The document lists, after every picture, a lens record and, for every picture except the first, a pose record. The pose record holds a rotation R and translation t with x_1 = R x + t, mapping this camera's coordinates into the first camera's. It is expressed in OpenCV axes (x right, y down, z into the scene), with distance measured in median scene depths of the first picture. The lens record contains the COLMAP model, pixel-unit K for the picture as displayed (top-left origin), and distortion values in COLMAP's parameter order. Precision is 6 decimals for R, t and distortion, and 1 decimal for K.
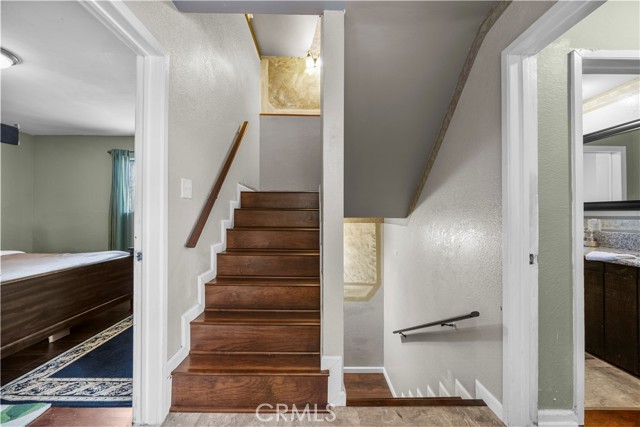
lens RADIAL K [[250.8, 0, 324.2], [0, 250.8, 212.2], [0, 0, 1]] dist [-0.002400, -0.000009]
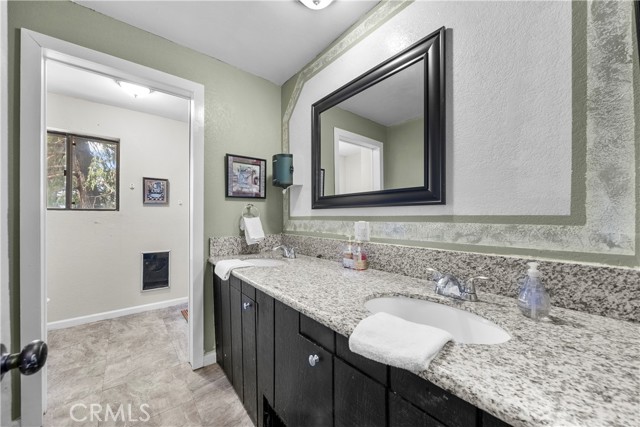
lens RADIAL K [[236.3, 0, 321.0], [0, 236.3, 215.4], [0, 0, 1]] dist [-0.001548, -0.000027]
pose [[0.786920, -0.003800, 0.617043, 0.641539], [0.003553, 0.999992, 0.001627, 0.011477], [-0.617044, 0.000912, 0.786928, 0.603926]]
